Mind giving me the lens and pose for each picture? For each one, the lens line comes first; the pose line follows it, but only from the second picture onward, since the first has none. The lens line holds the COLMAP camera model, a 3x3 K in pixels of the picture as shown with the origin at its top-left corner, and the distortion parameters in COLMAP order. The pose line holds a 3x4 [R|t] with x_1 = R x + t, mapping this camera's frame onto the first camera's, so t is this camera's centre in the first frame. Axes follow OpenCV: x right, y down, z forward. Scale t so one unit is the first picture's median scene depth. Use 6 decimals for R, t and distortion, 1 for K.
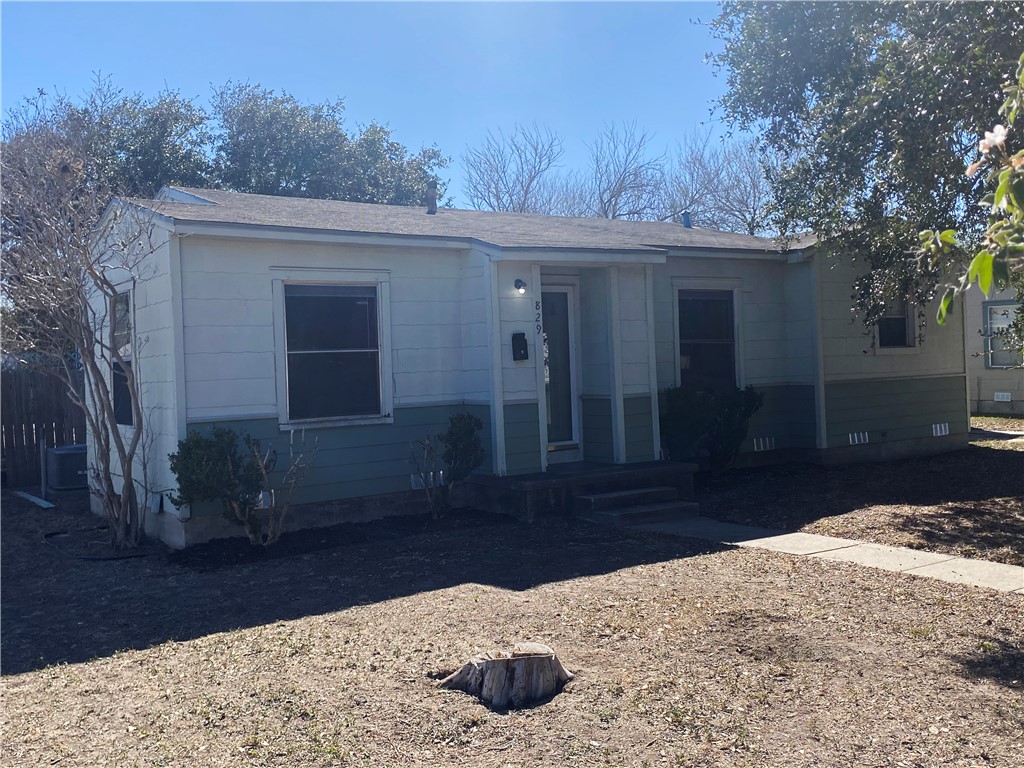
lens RADIAL K [[1072.3, 0, 512.0], [0, 1072.3, 384.0], [0, 0, 1]] dist [0.004645, 0.000304]
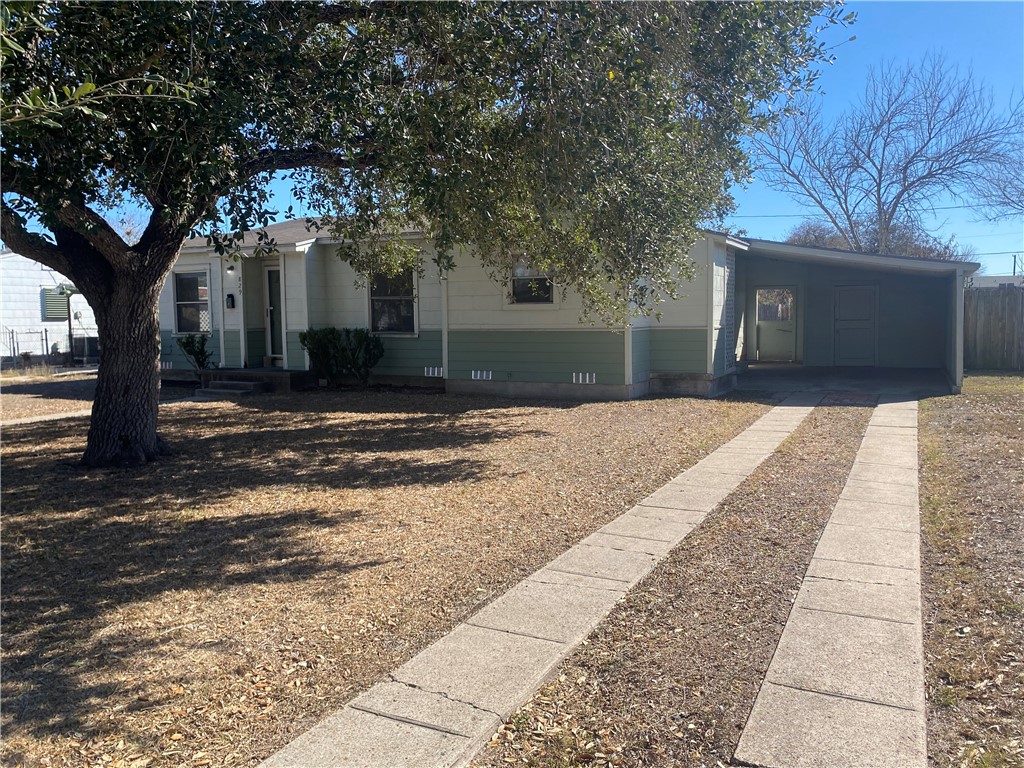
lens RADIAL K [[779.6, 0, 512.4], [0, 779.6, 385.0], [0, 0, 1]] dist [0.002290, -0.000468]
pose [[0.489545, 0.107902, -0.865276, 1.180008], [-0.026127, 0.993684, 0.109134, -0.041146], [0.871586, -0.030819, 0.489272, 0.600537]]
